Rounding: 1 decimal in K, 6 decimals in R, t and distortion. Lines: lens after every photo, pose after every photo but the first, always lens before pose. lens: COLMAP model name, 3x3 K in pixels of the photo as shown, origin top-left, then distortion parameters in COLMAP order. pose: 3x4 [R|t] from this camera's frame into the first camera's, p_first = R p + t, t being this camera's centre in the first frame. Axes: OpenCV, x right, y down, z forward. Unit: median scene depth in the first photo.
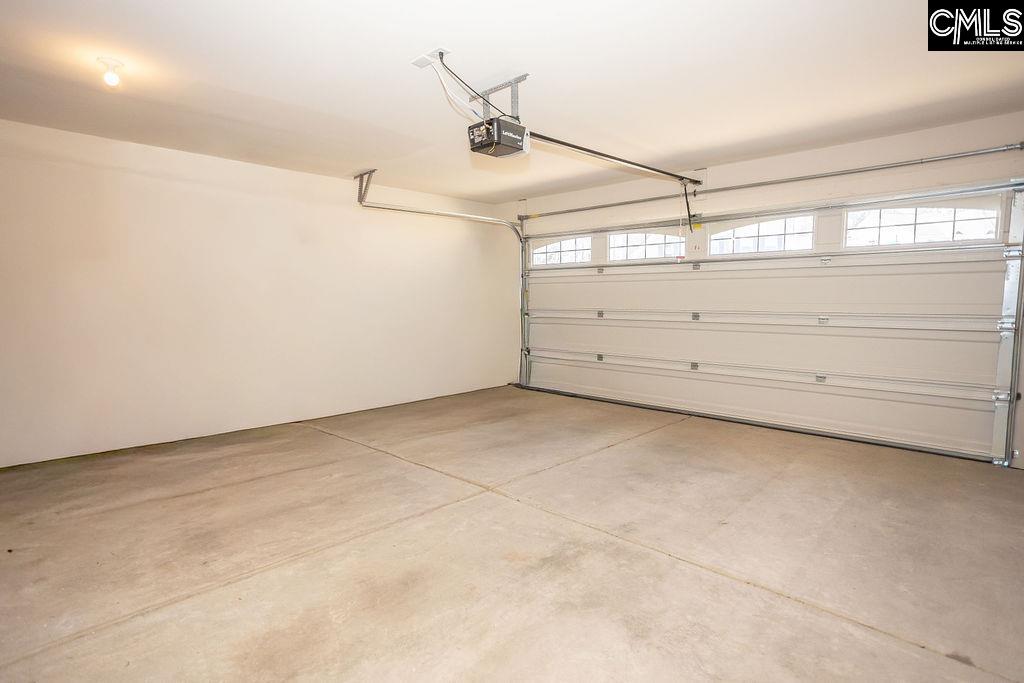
lens RADIAL K [[501.3, 0, 512.0], [0, 501.3, 341.5], [0, 0, 1]] dist [-0.013388, 0.000913]
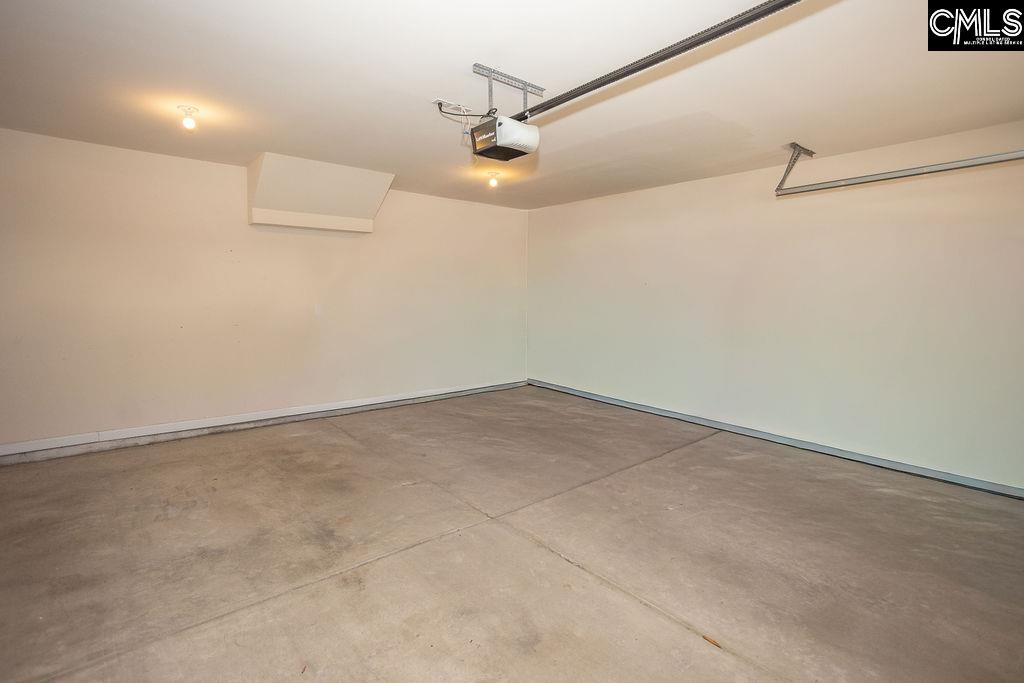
lens RADIAL K [[489.0, 0, 512.0], [0, 489.0, 341.5], [0, 0, 1]] dist [-0.041183, 0.024034]
pose [[-0.087111, 0.092345, -0.991909, 1.223249], [-0.090243, 0.990869, 0.100173, -0.189760], [0.992103, 0.098239, -0.077983, 1.577730]]
